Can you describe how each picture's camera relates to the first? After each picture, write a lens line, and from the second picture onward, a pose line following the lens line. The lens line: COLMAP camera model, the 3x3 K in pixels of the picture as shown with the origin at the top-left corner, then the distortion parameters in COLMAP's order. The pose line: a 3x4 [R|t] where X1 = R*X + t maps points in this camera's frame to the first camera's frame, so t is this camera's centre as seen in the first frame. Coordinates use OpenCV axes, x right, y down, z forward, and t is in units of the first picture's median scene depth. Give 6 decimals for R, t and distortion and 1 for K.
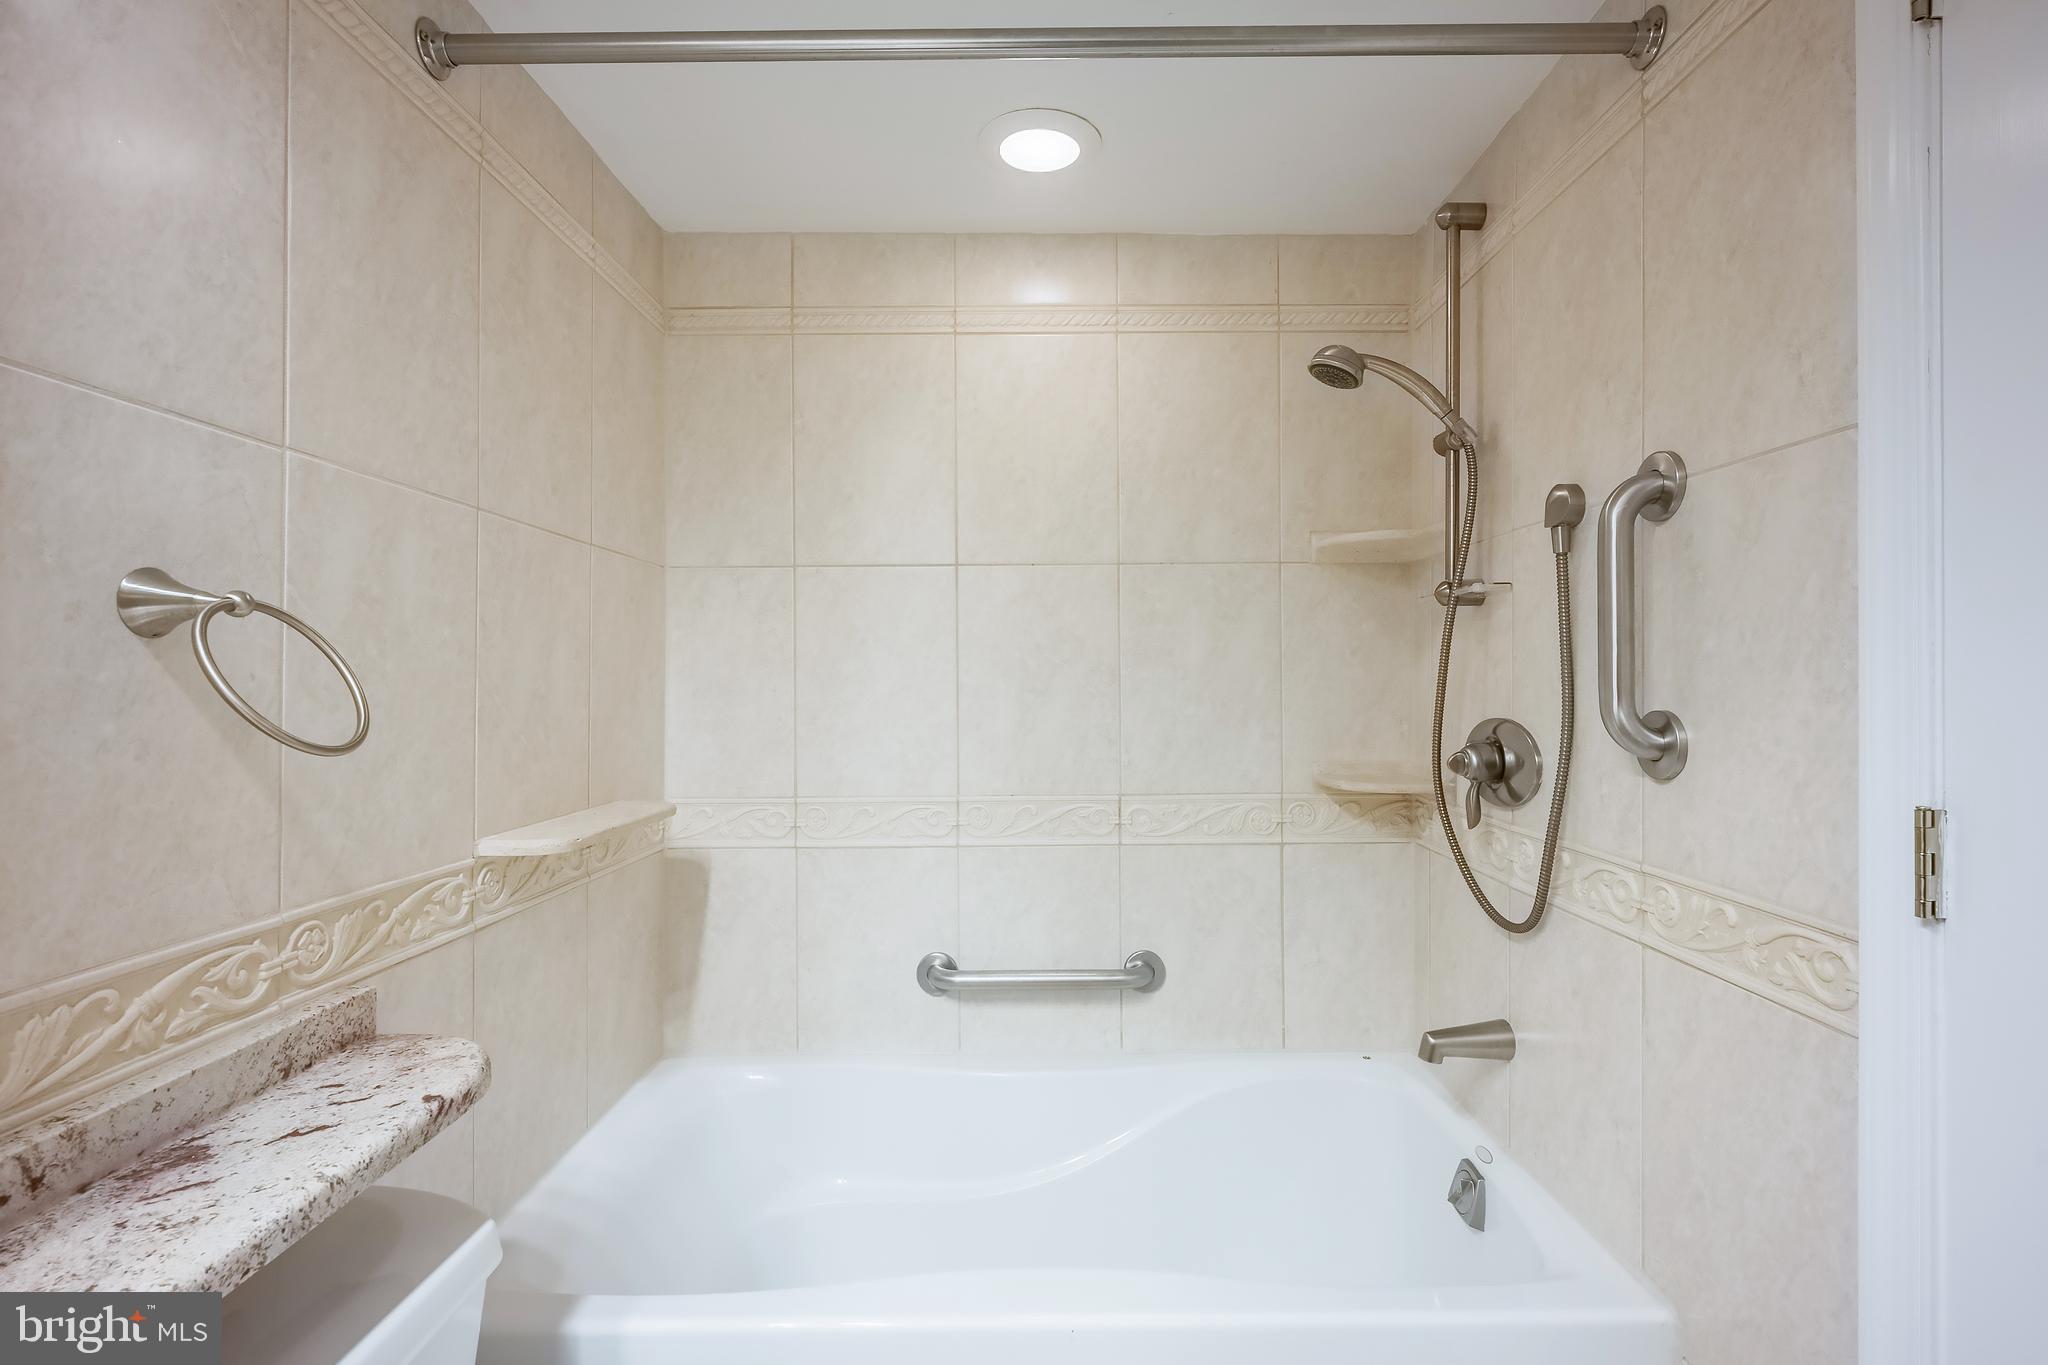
lens RADIAL K [[980.3, 0, 1024.0], [0, 980.3, 682.5], [0, 0, 1]] dist [-0.001003, -0.000241]
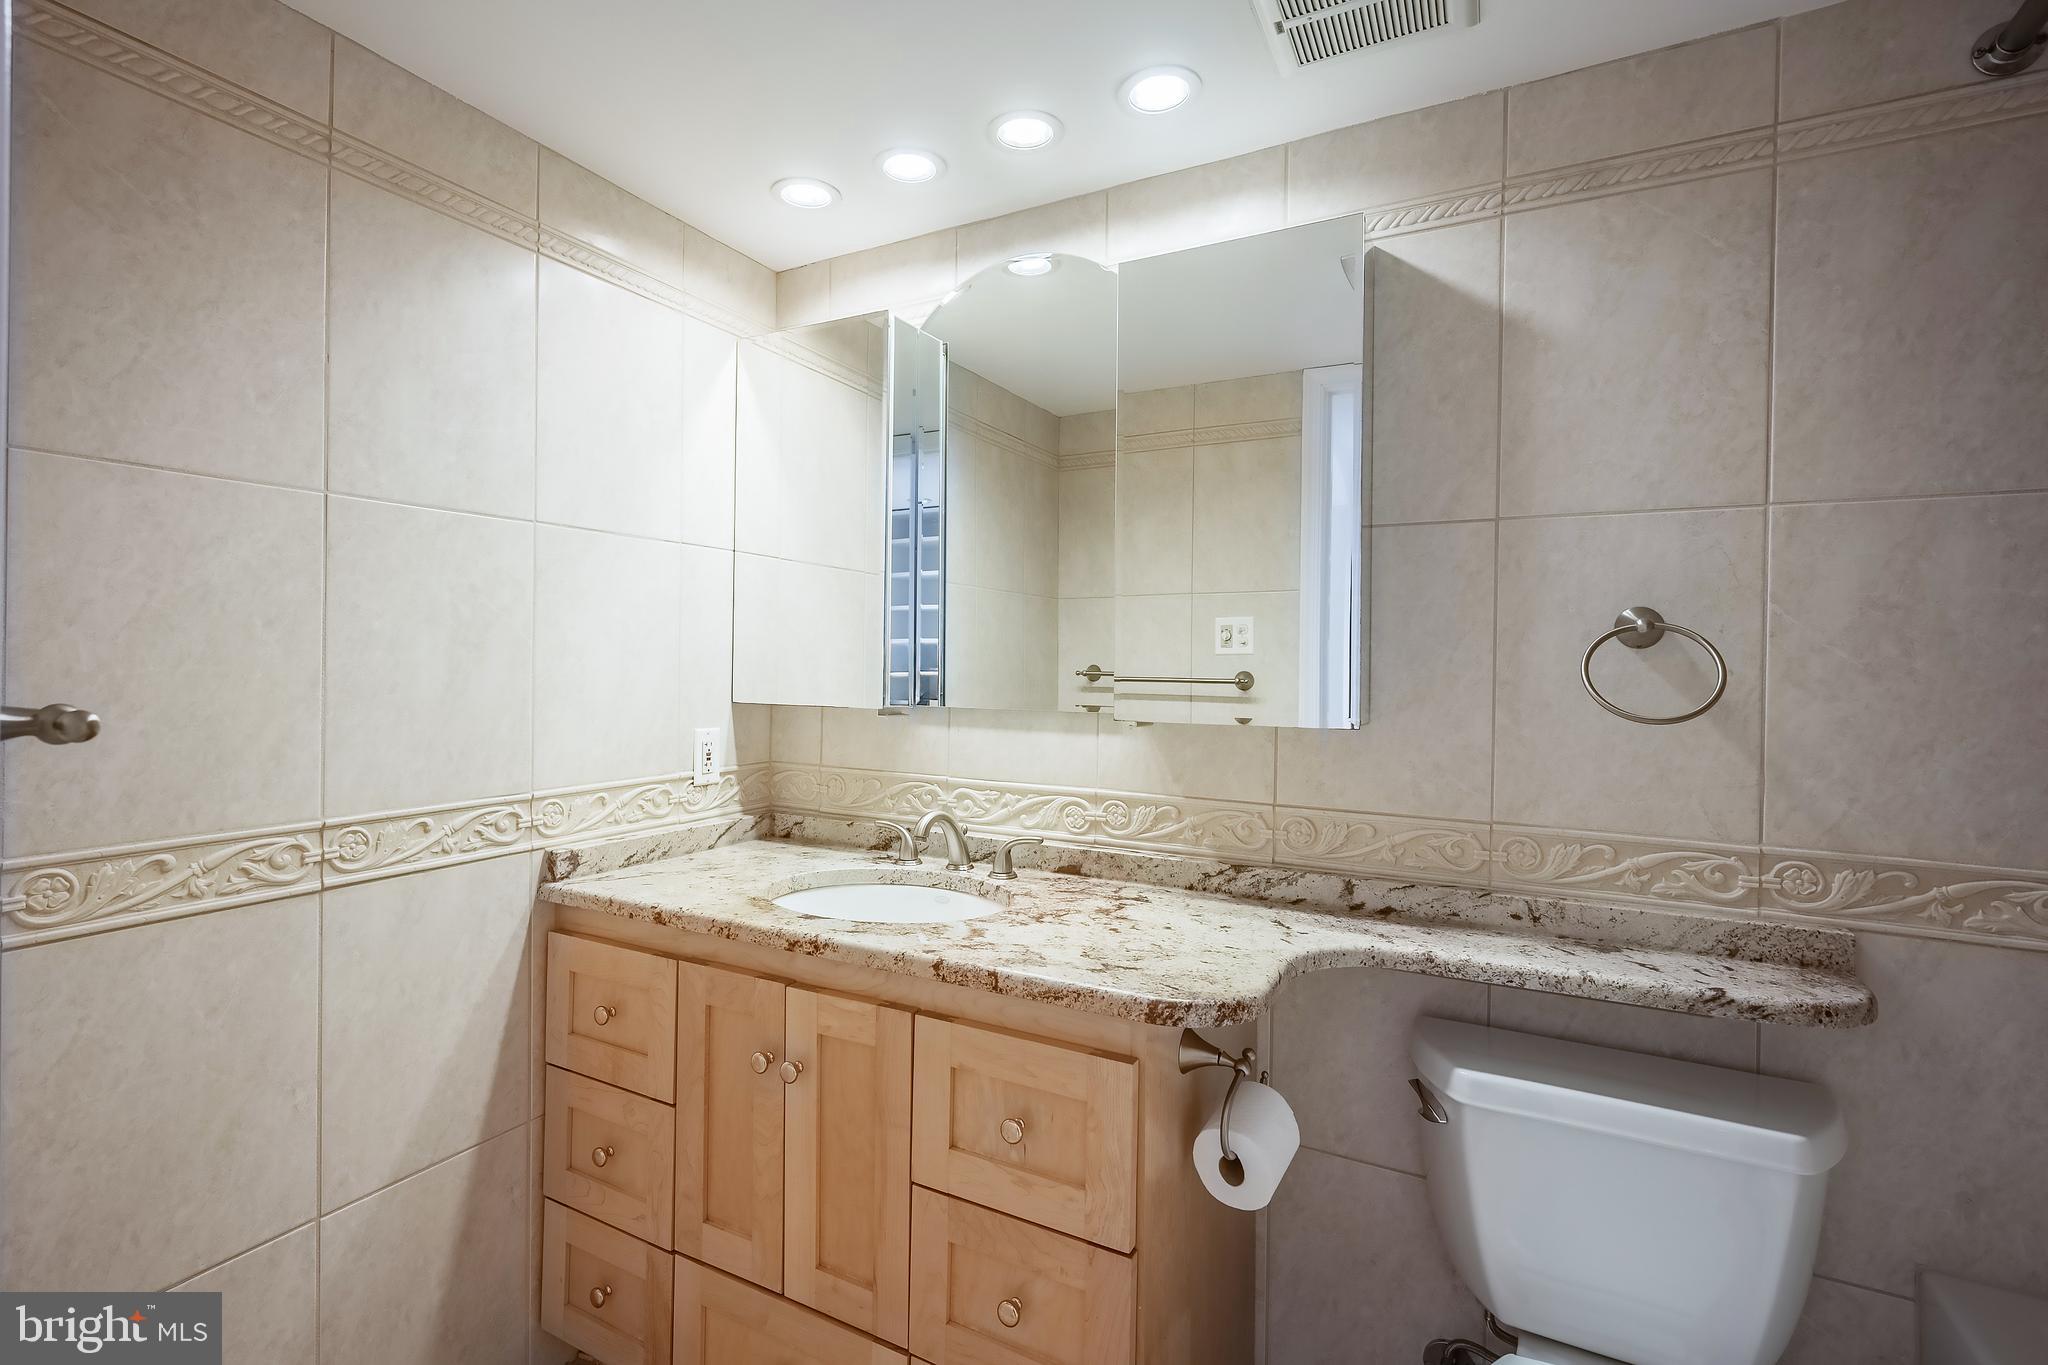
lens RADIAL K [[980.3, 0, 1024.0], [0, 980.3, 682.5], [0, 0, 1]] dist [-0.001003, -0.000241]
pose [[-0.469407, 0.010385, -0.882921, 0.956939], [-0.012518, 0.999752, 0.018414, -0.004425], [0.882893, 0.019696, -0.469161, 0.747205]]
